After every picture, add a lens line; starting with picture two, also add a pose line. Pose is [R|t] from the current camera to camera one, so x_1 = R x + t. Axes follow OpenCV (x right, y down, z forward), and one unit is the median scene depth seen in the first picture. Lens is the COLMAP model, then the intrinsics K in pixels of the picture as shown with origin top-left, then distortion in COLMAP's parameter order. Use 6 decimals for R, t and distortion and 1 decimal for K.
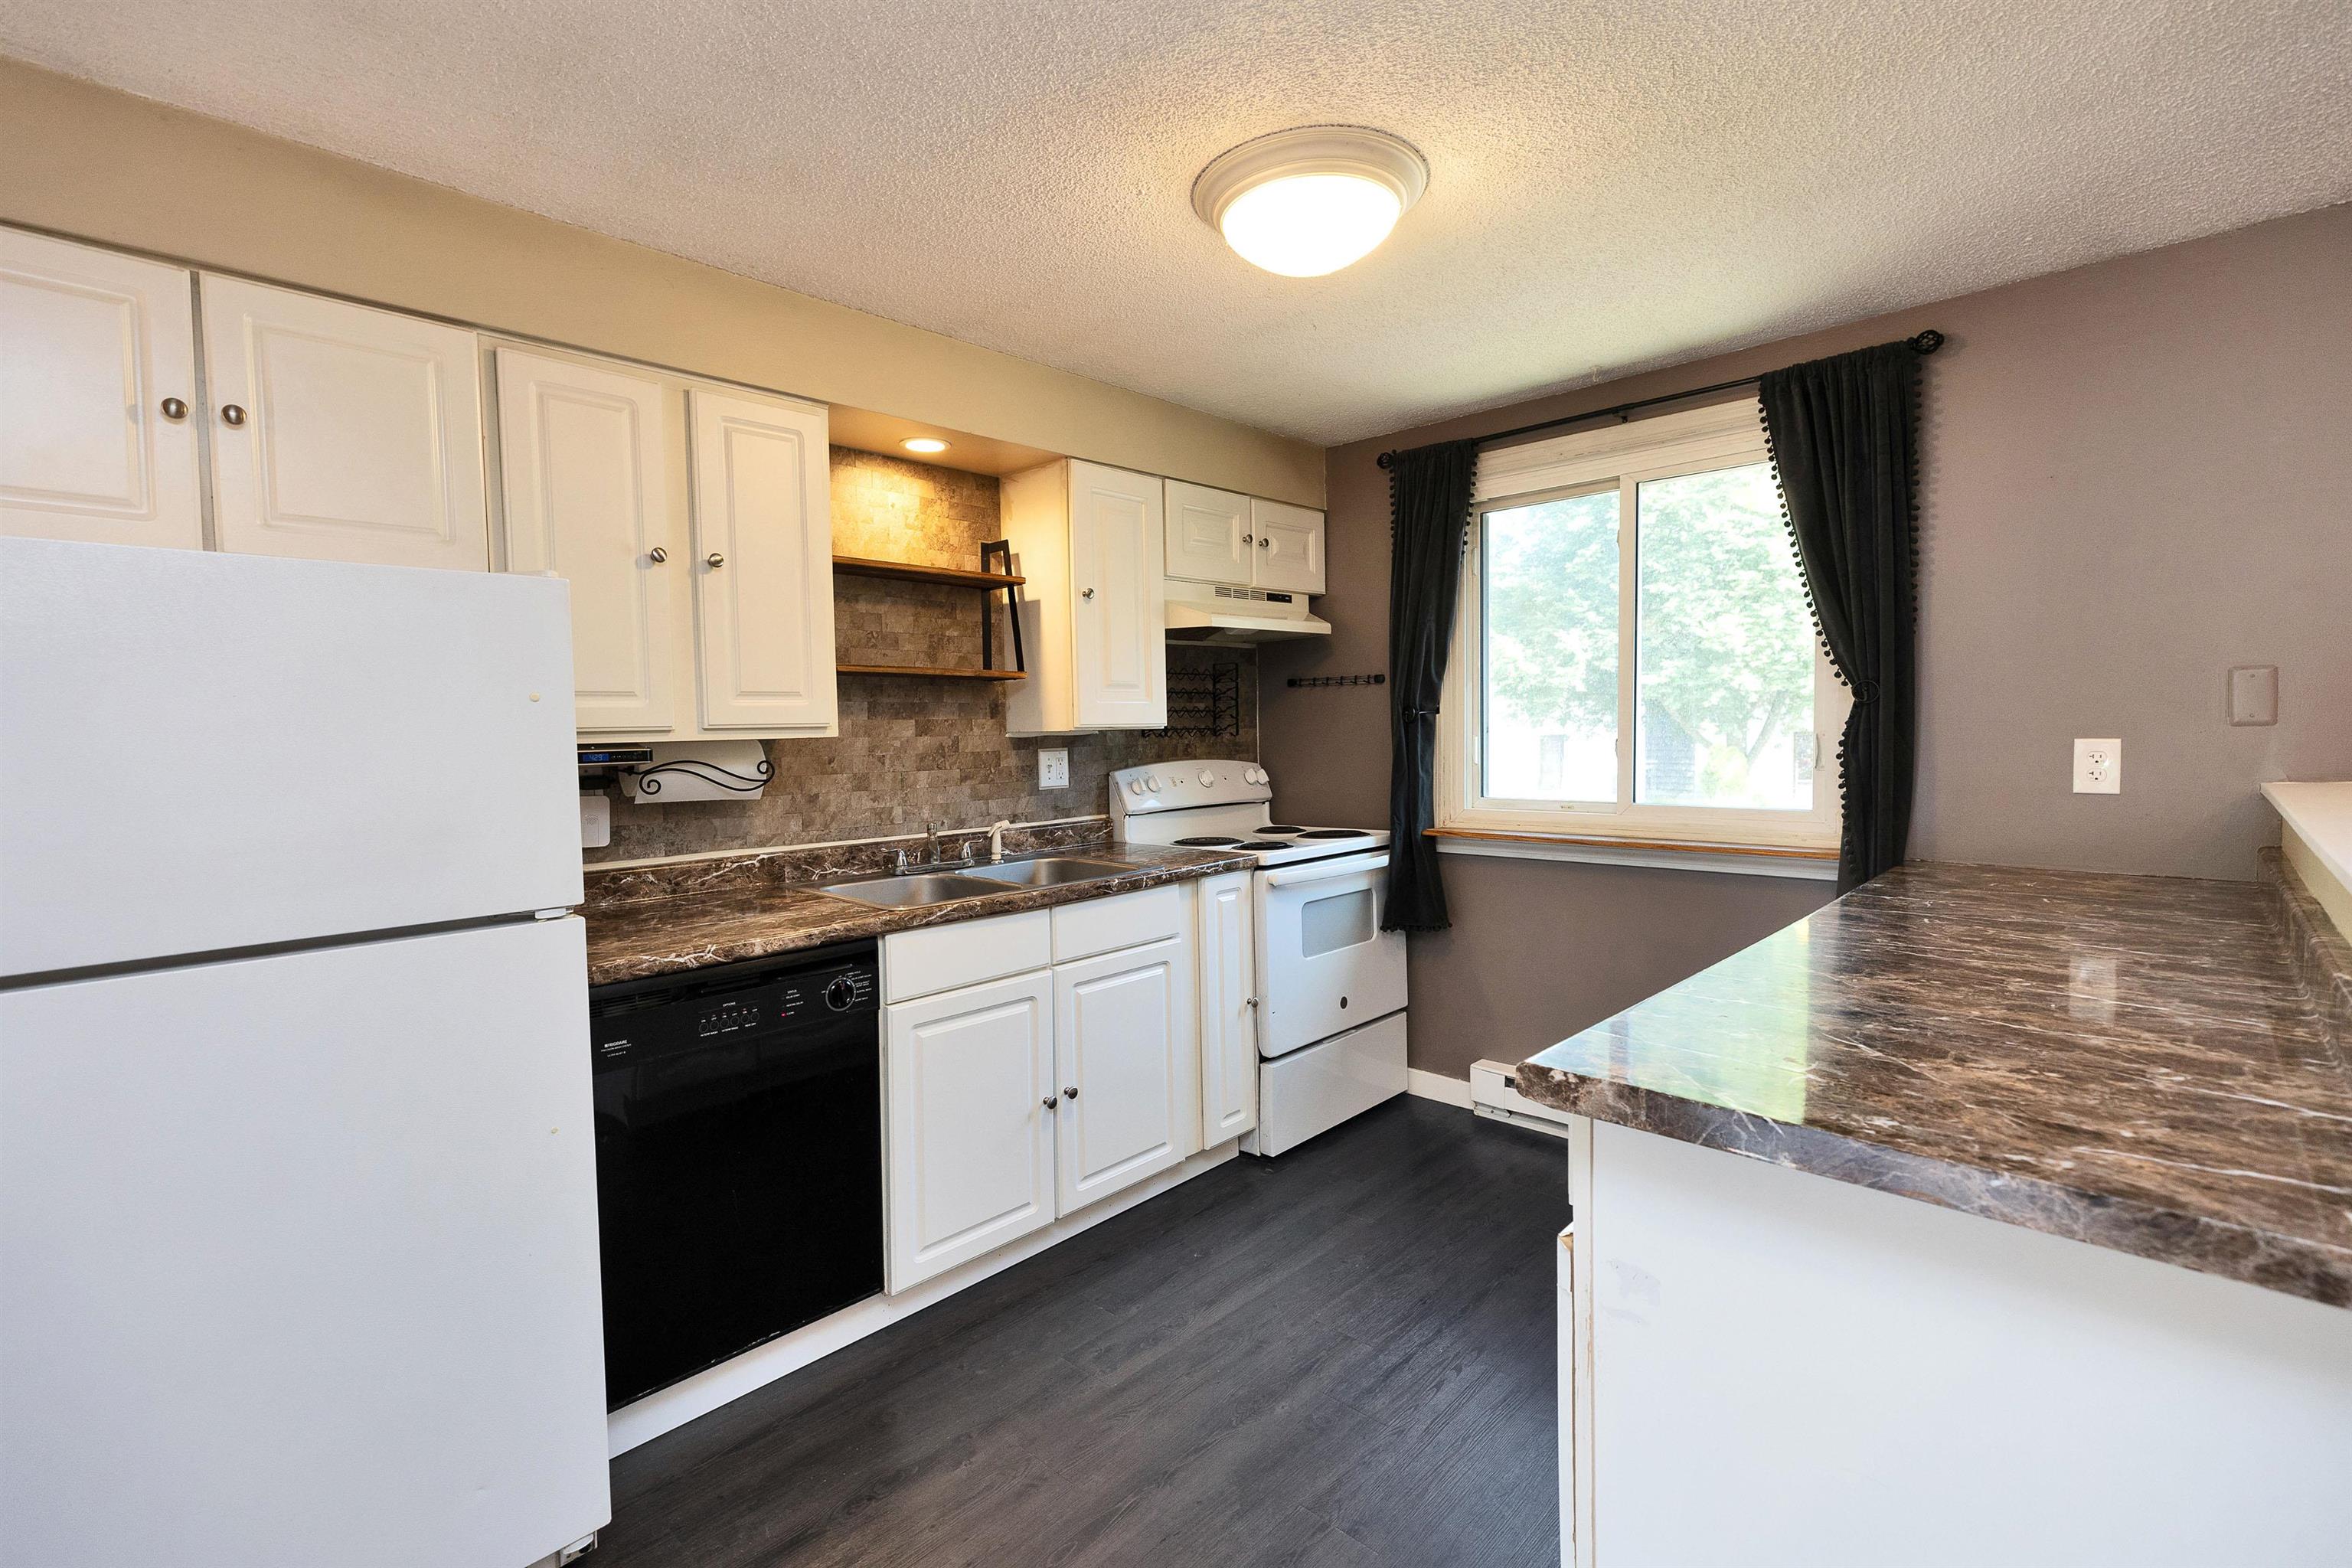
lens RADIAL K [[1049.3, 0, 1169.9], [0, 1049.3, 780.2], [0, 0, 1]] dist [0.001698, 0.000235]
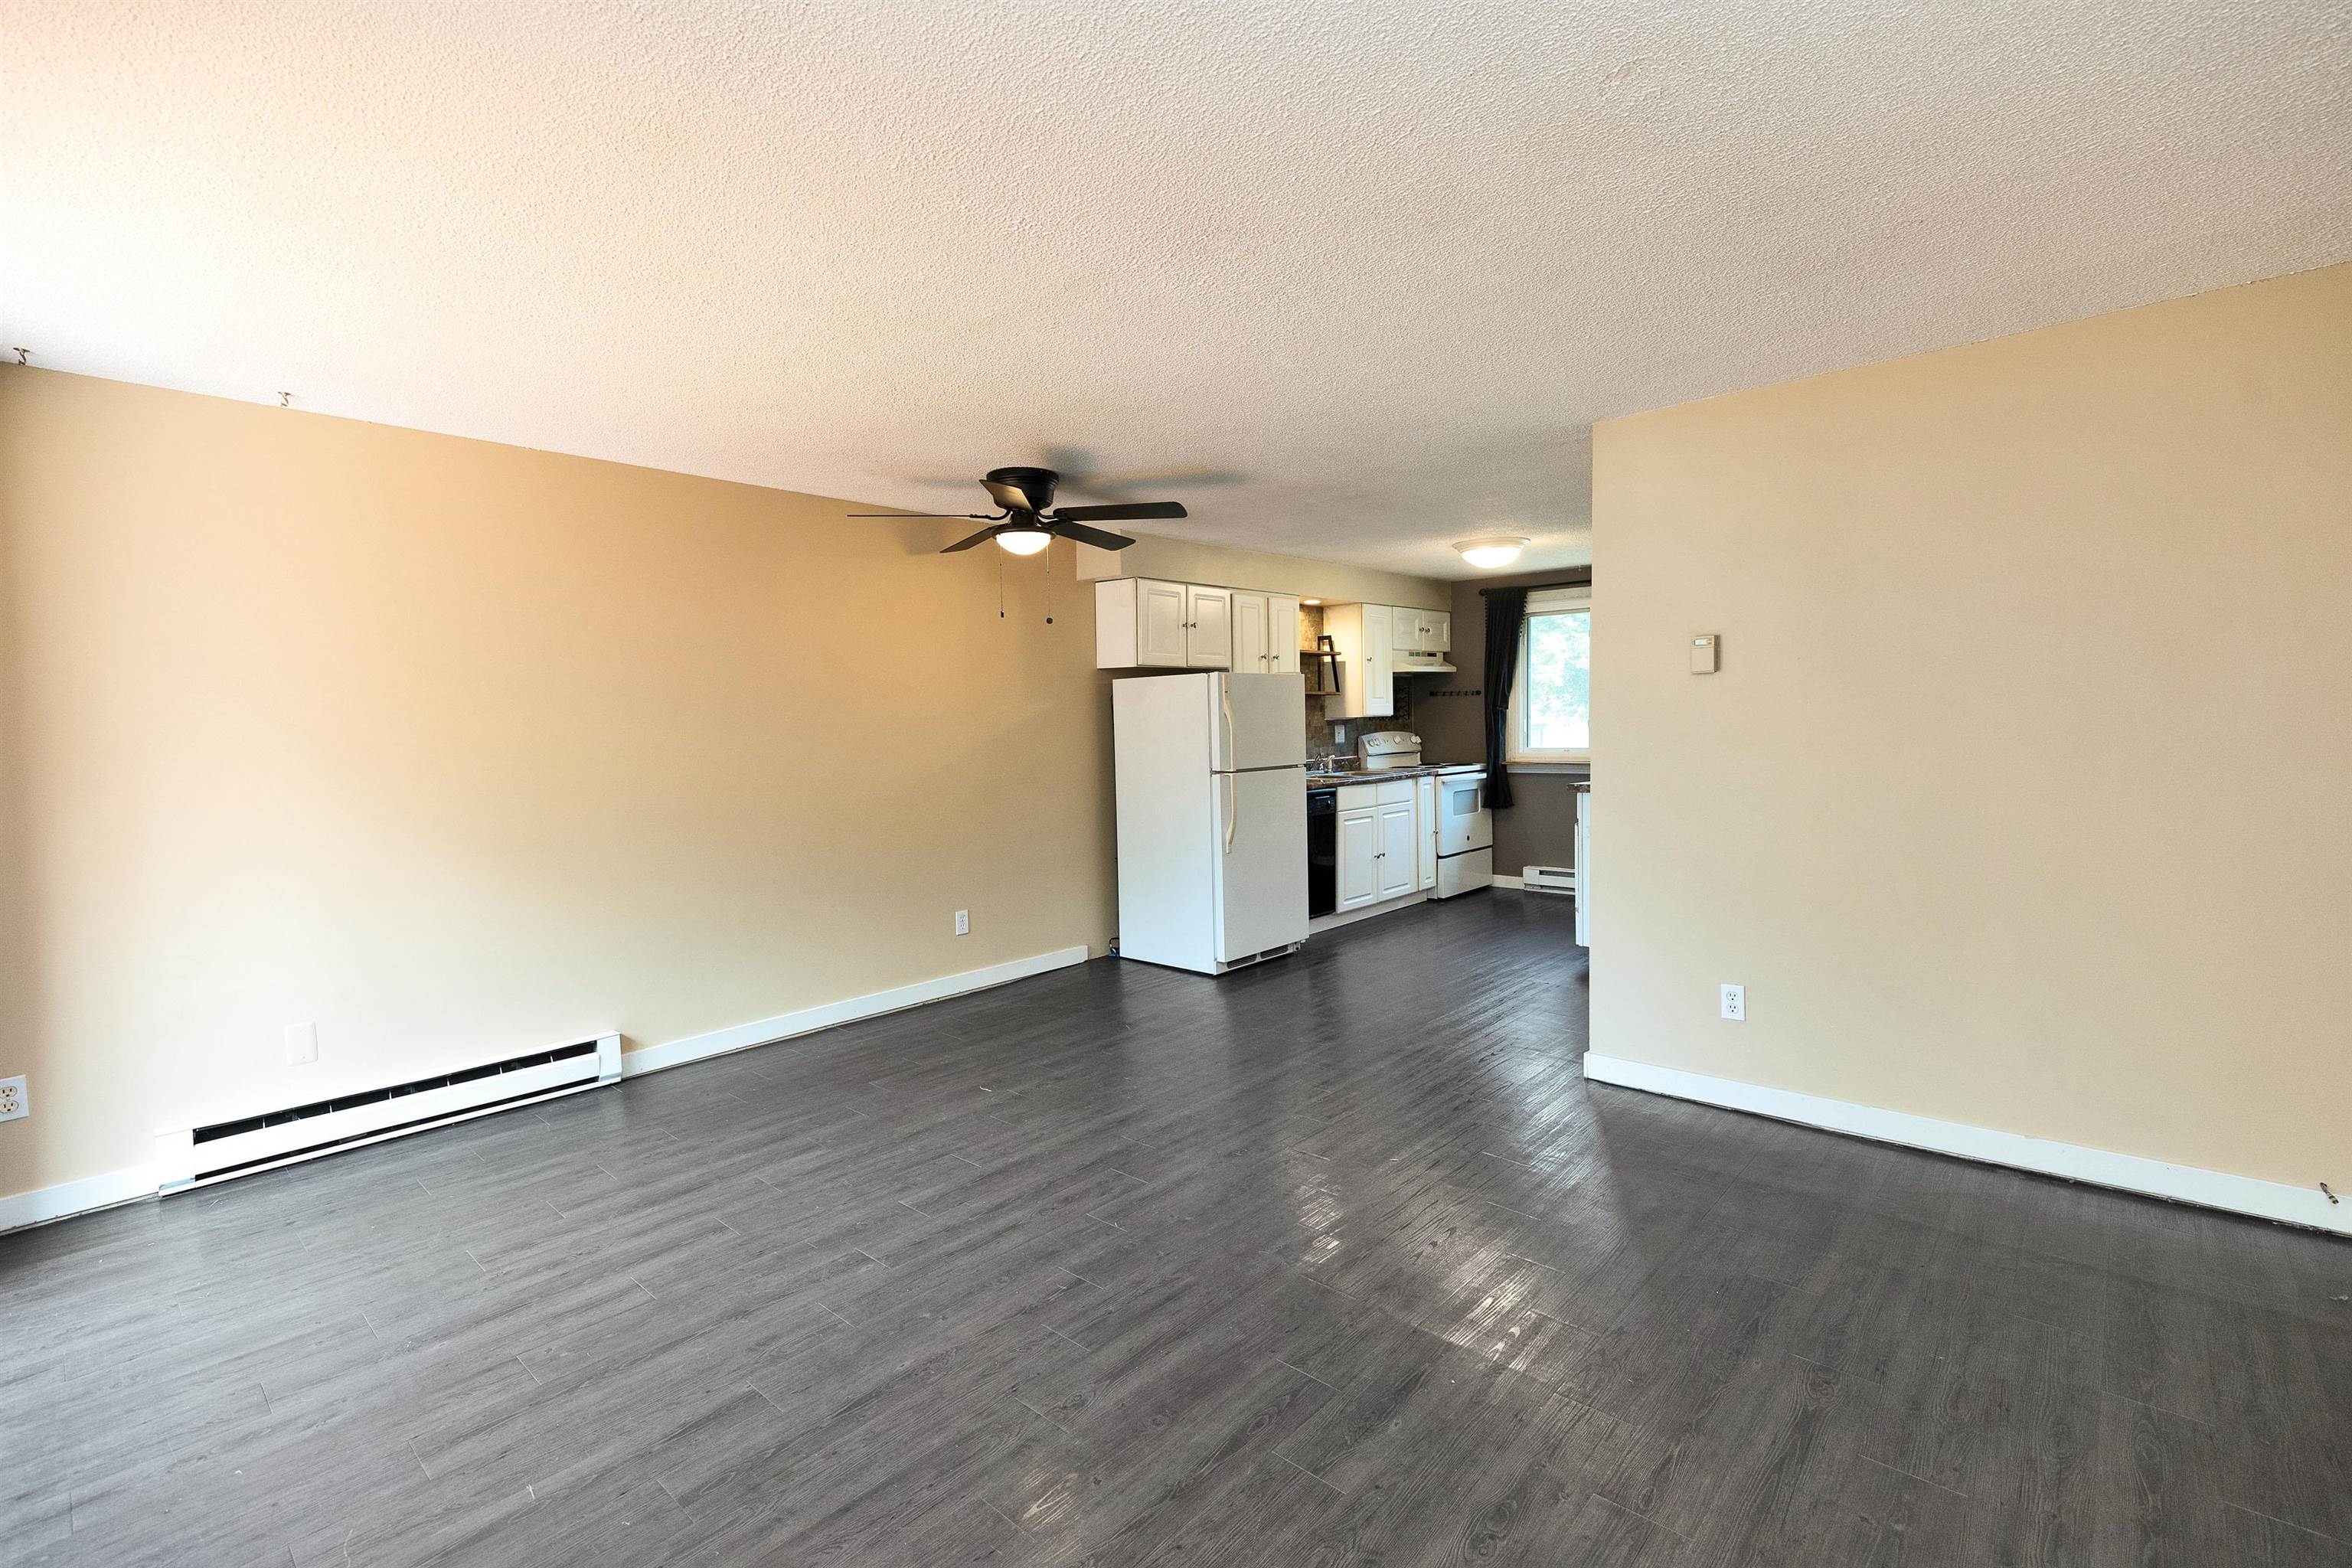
lens RADIAL K [[1084.3, 0, 1176.0], [0, 1084.3, 784.0], [0, 0, 1]] dist [0.002049, 0.000188]
pose [[0.999302, -0.004898, 0.037035, -0.591597], [0.004551, 0.999945, 0.009442, 0.077809], [-0.037080, -0.009266, 0.999269, -1.407428]]
